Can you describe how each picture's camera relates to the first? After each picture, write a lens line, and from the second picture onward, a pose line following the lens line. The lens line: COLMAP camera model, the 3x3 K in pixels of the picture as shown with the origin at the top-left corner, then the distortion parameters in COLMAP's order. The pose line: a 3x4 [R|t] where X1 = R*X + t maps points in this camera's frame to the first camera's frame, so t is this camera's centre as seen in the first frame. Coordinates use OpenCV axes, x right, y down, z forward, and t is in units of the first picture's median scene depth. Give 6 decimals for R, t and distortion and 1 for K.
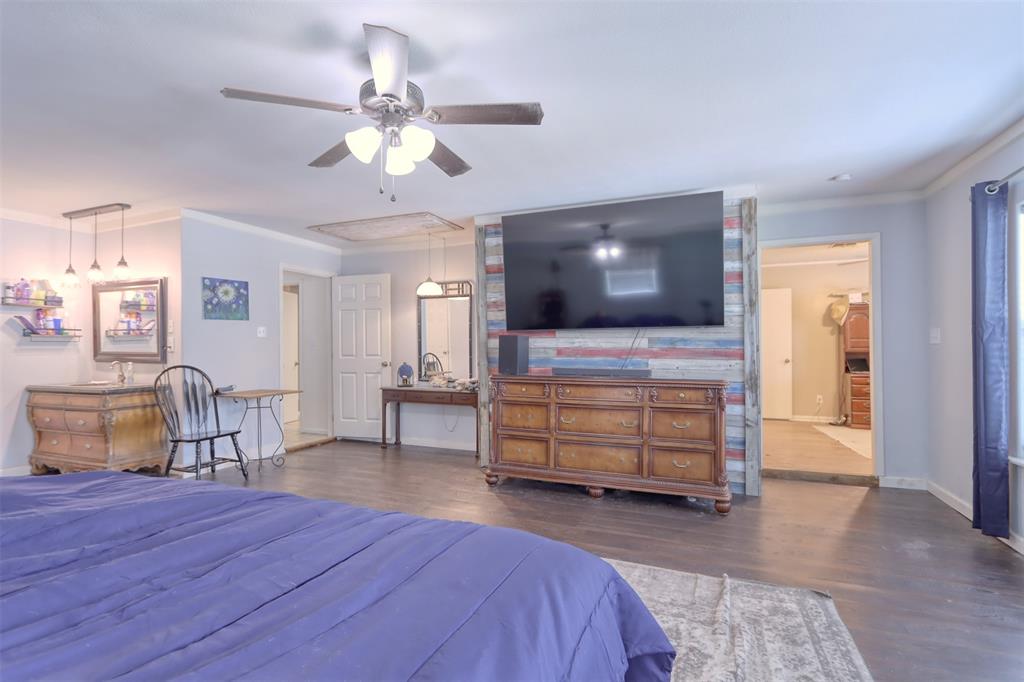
lens RADIAL K [[502.1, 0, 502.9], [0, 502.1, 344.7], [0, 0, 1]] dist [-0.001097, 0.001017]
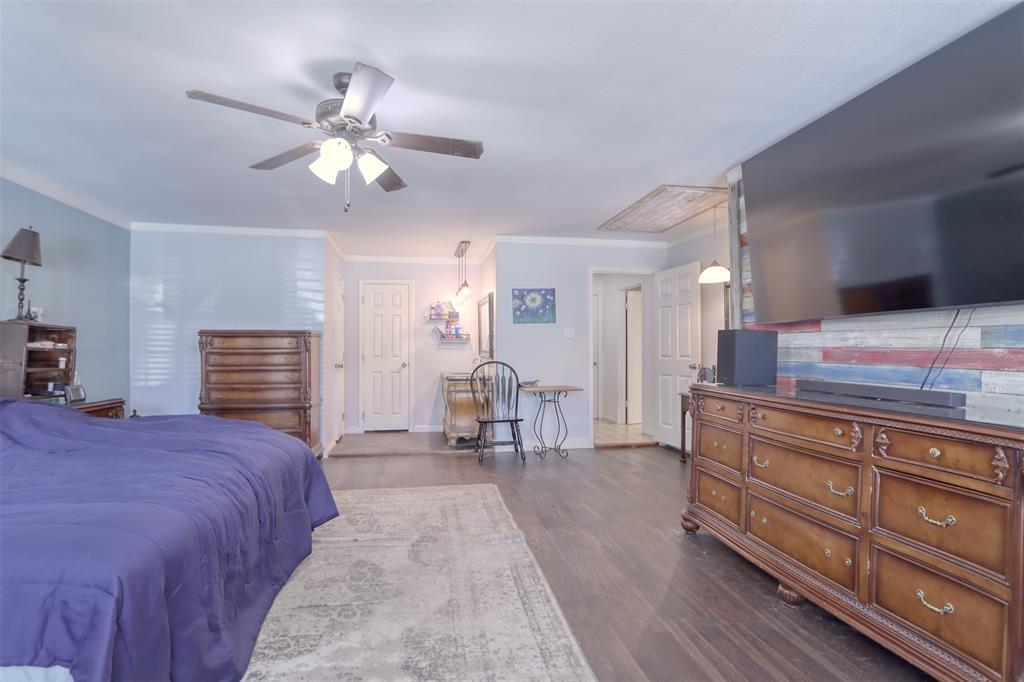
lens RADIAL K [[502.1, 0, 502.9], [0, 502.1, 344.7], [0, 0, 1]] dist [-0.001097, 0.001017]
pose [[0.535840, -0.003364, -0.844313, 0.418303], [0.002560, 0.999994, -0.002359, 0.002728], [0.844315, -0.000898, 0.535846, 0.335811]]
